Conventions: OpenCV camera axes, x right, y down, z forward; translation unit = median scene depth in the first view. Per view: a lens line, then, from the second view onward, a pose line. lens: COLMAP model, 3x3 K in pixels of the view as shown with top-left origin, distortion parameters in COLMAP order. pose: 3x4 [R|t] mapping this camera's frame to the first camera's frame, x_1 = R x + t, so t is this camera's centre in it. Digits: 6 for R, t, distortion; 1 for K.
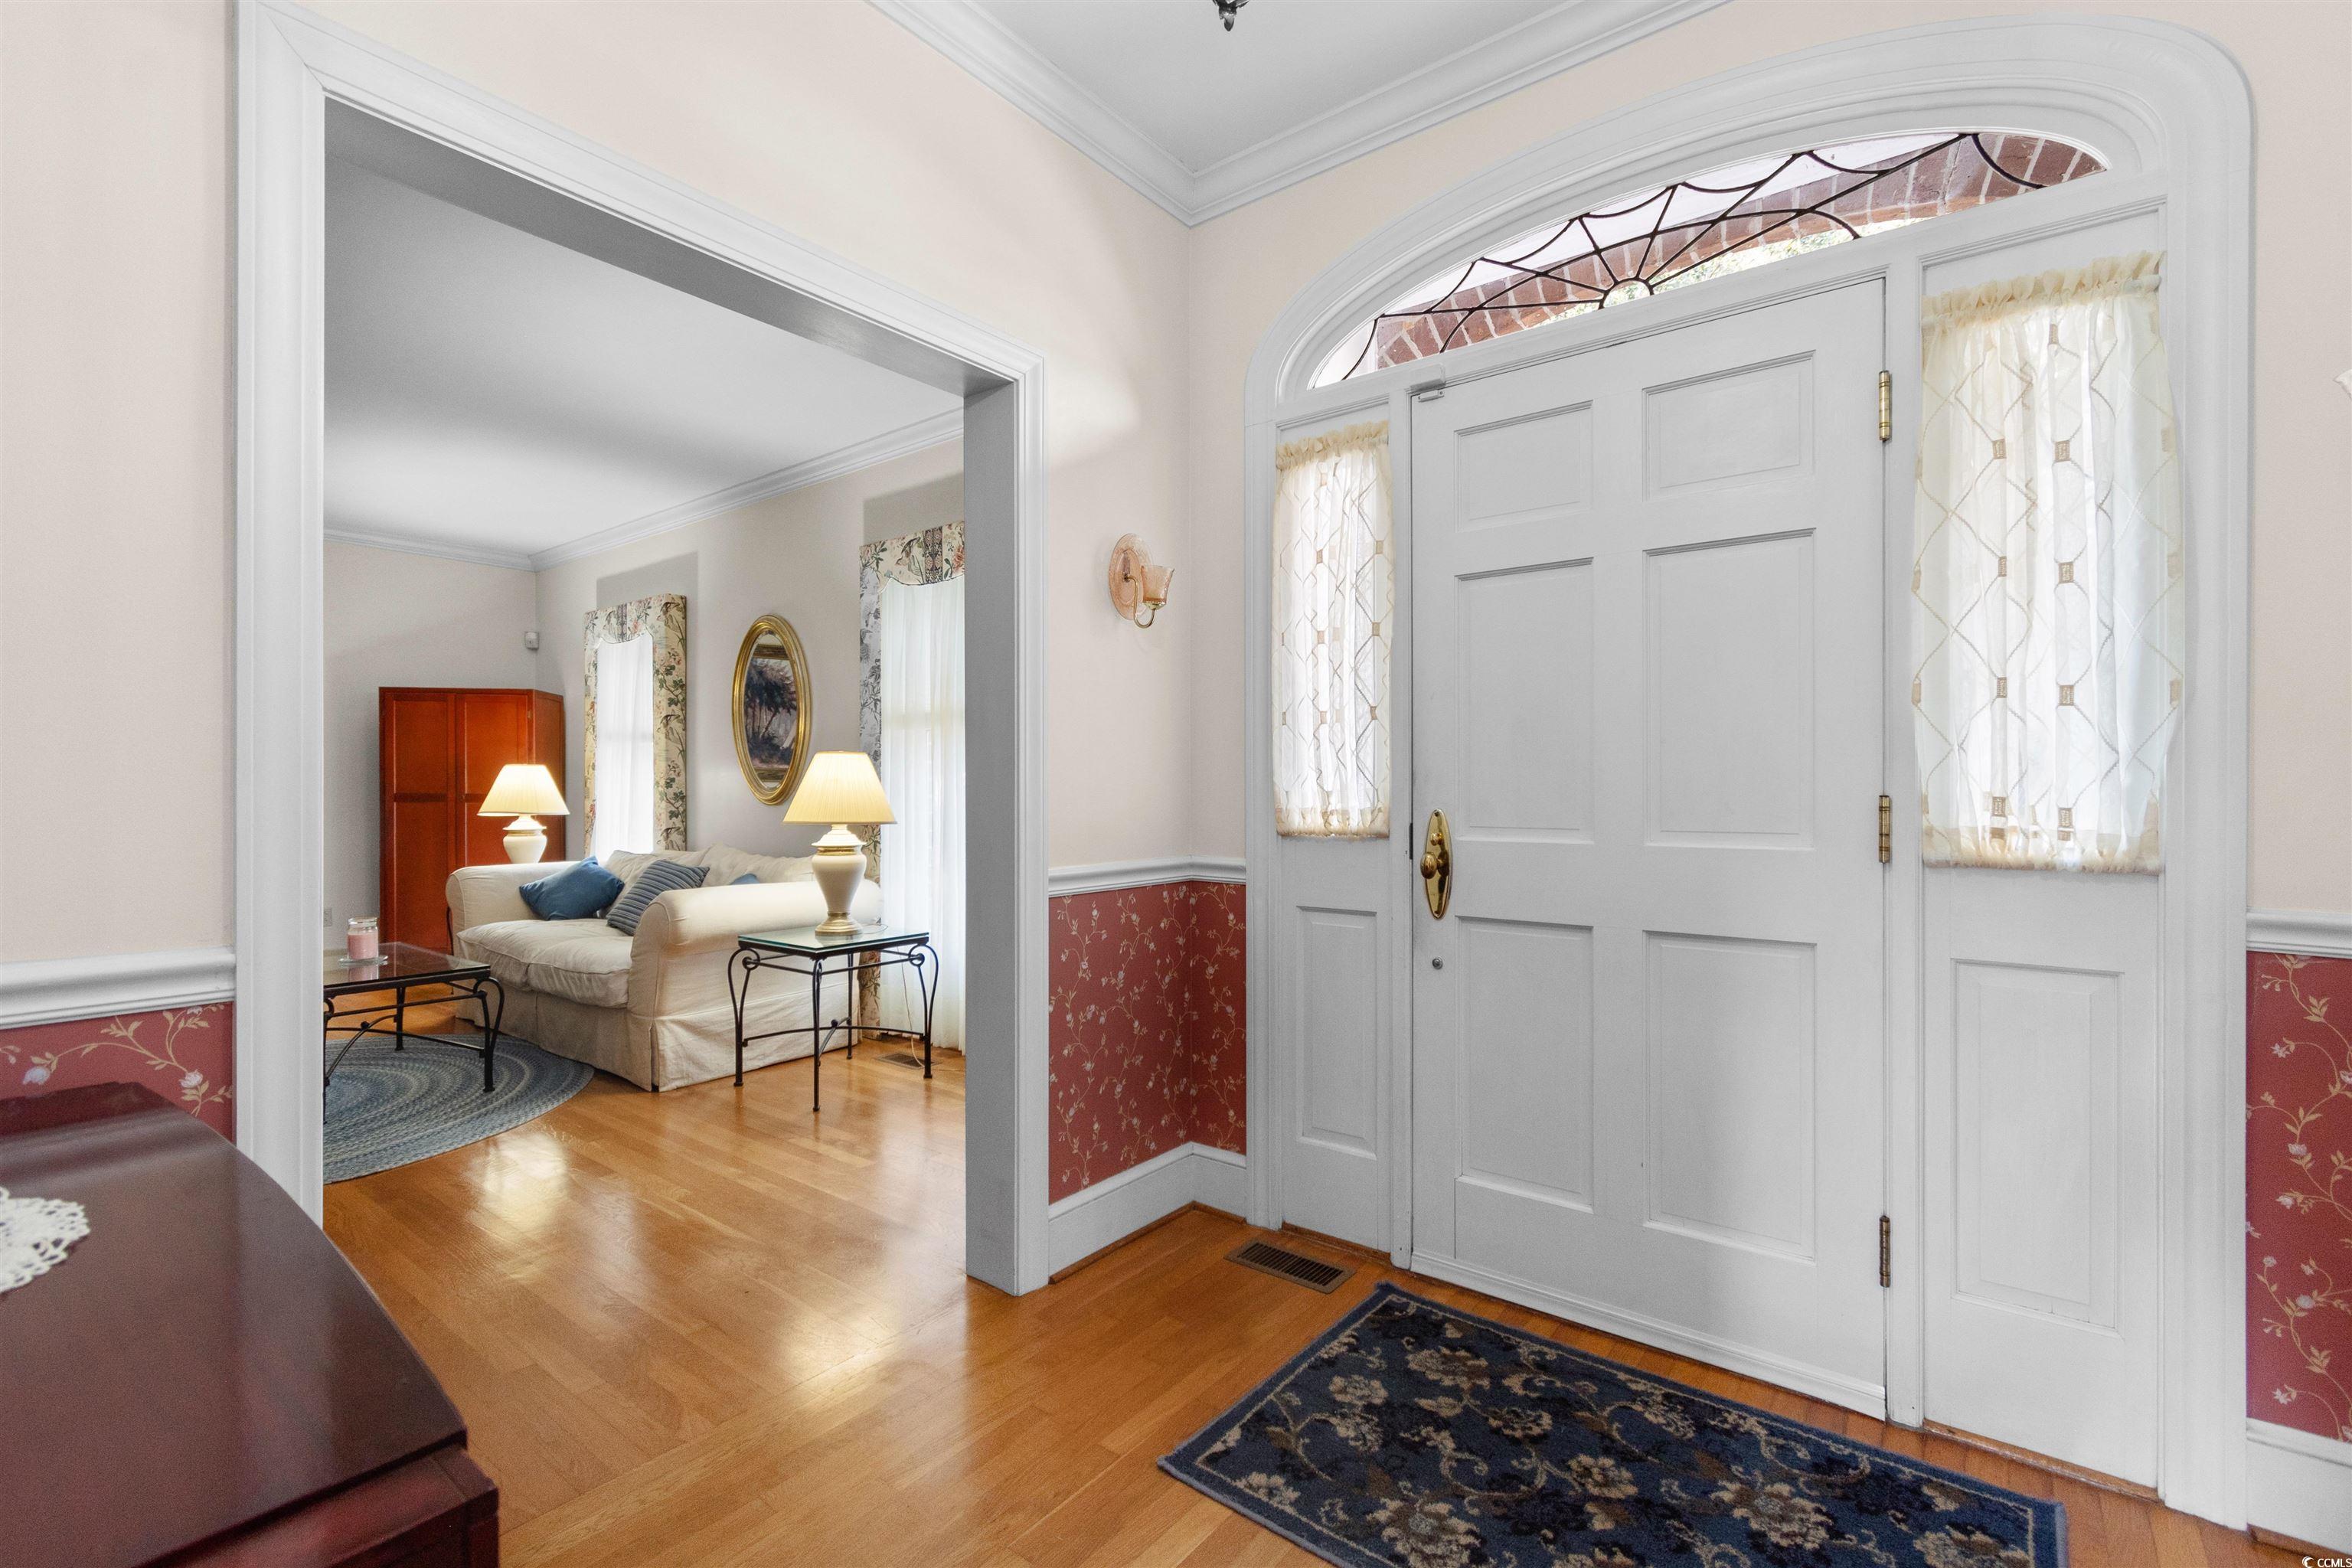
lens RADIAL K [[1055.9, 0, 1176.0], [0, 1055.9, 770.4], [0, 0, 1]] dist [0.002849, 0.003434]
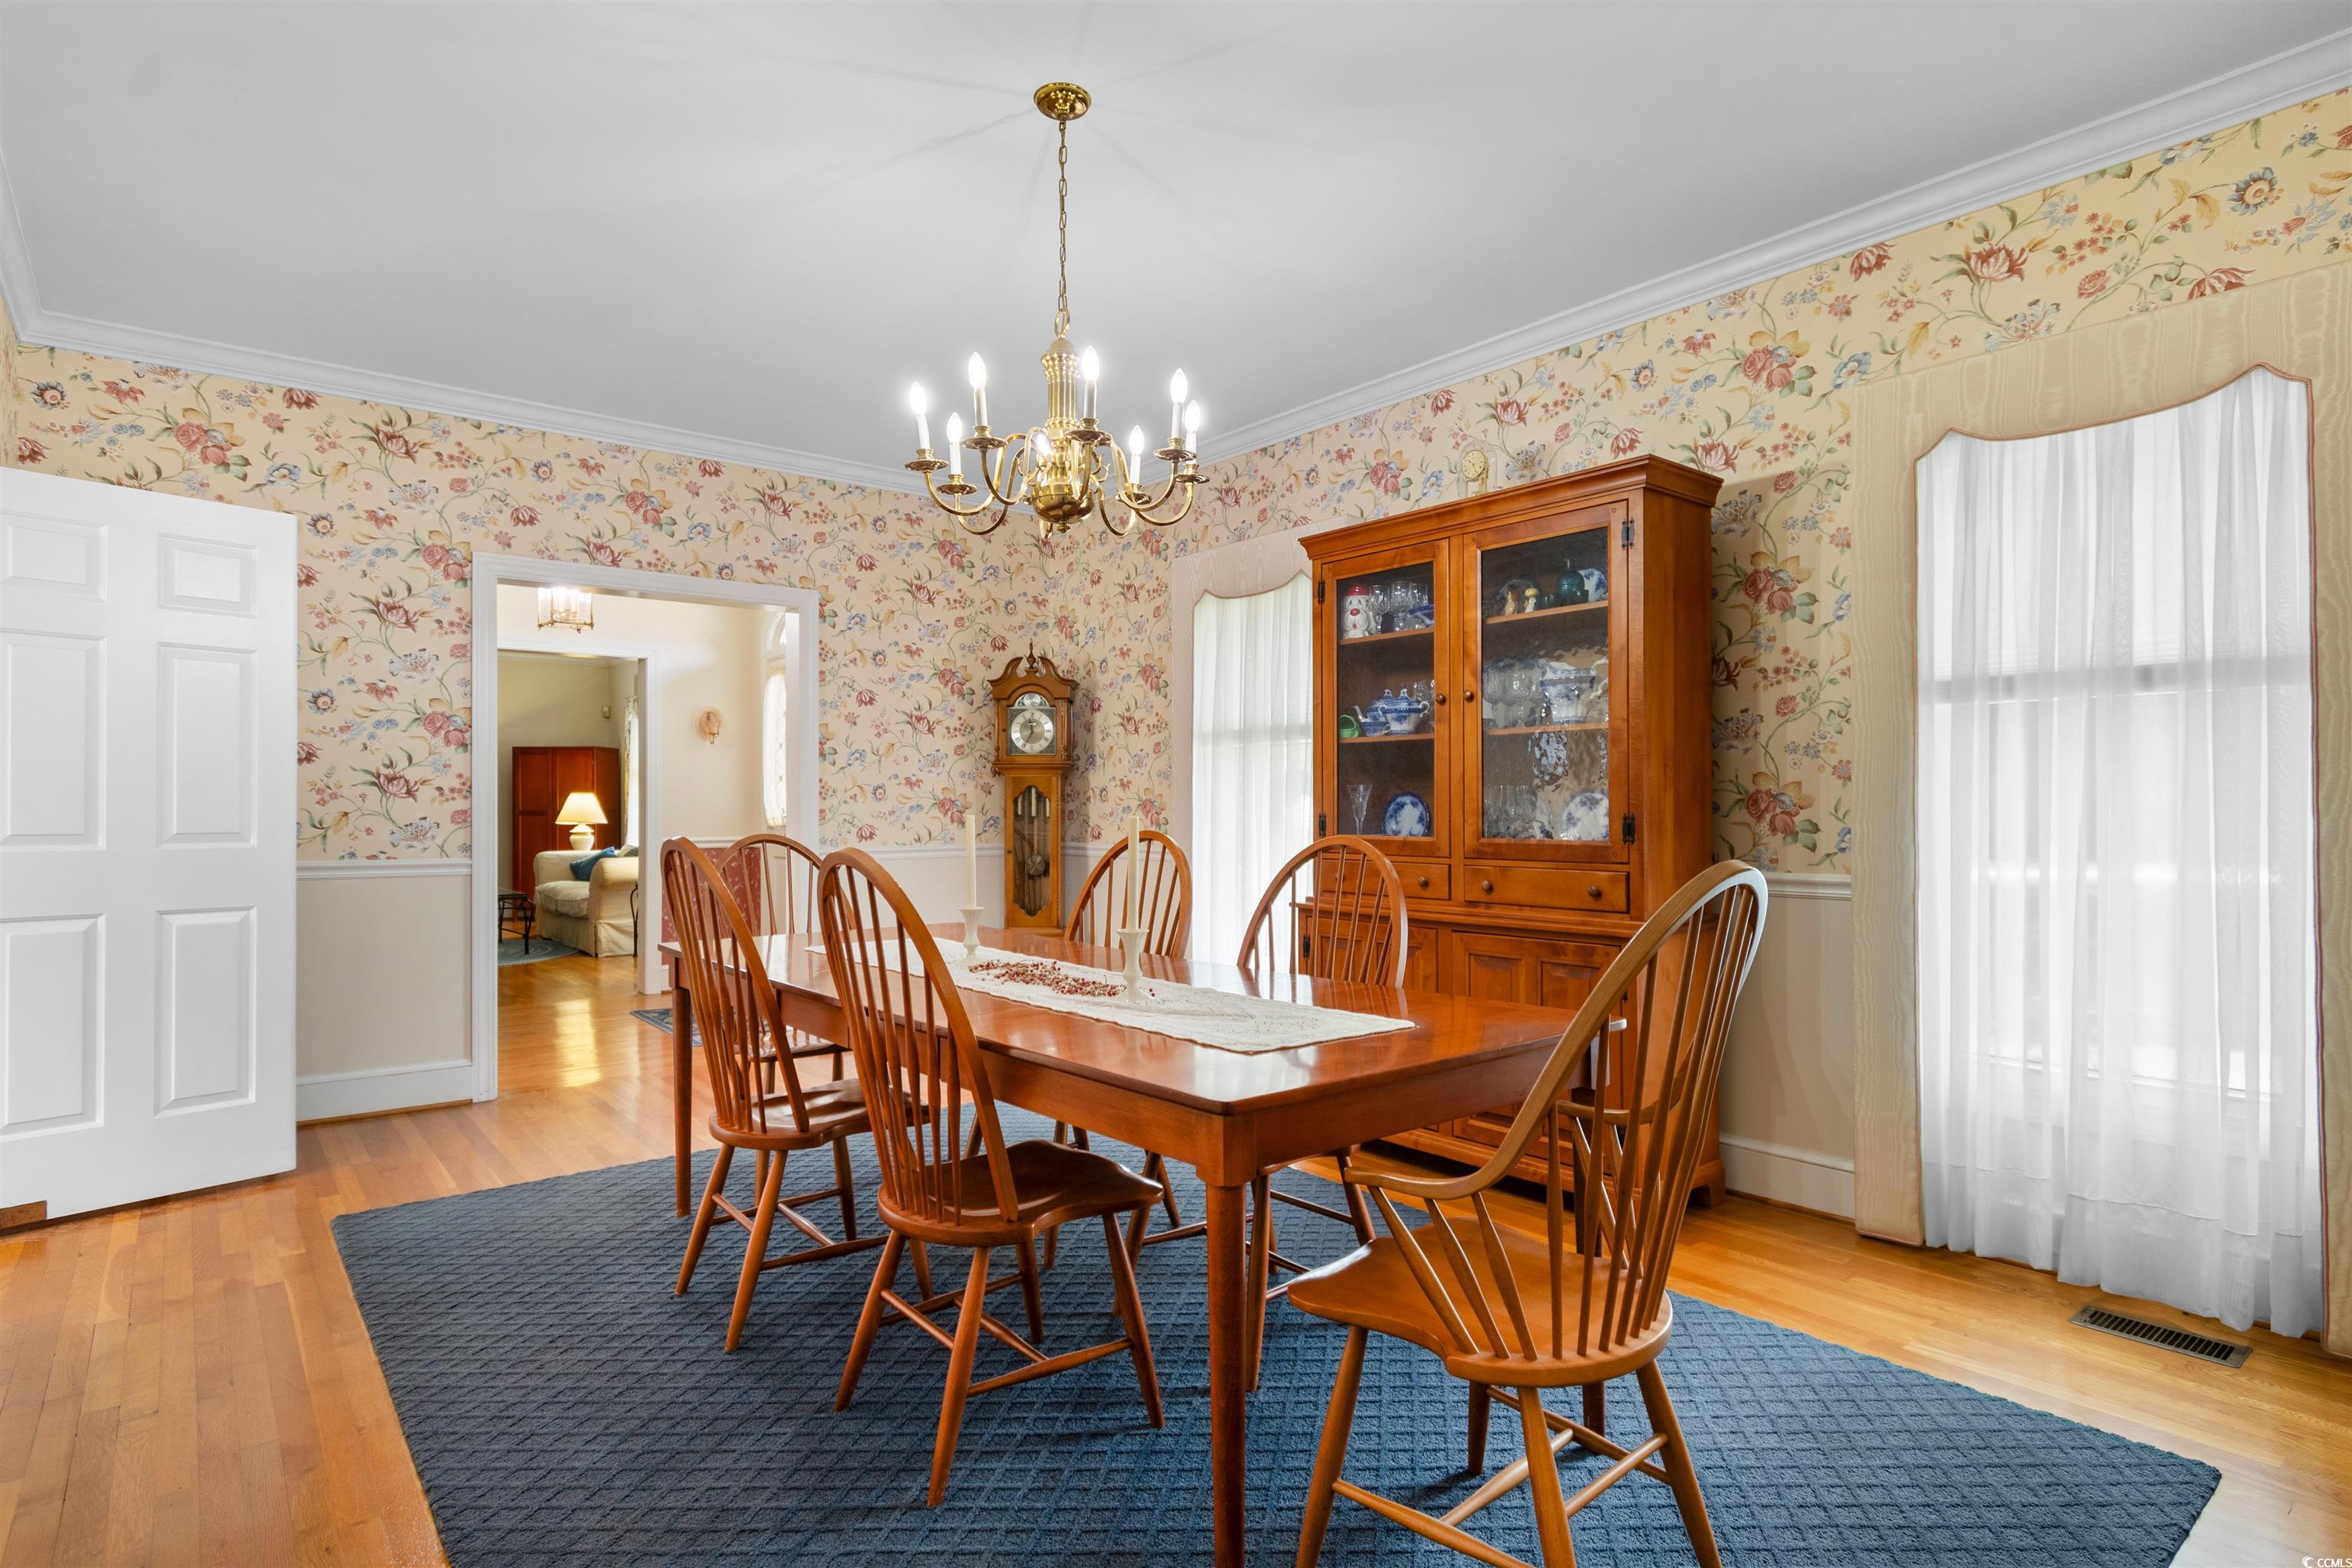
lens RADIAL K [[1215.4, 0, 1154.4], [0, 1215.4, 783.9], [0, 0, 1]] dist [0.001619, -0.002417]
pose [[0.971940, -0.003428, -0.235205, 1.060659], [0.002577, 0.999989, -0.003923, -0.015788], [0.235216, 0.003207, 0.971938, -0.979322]]
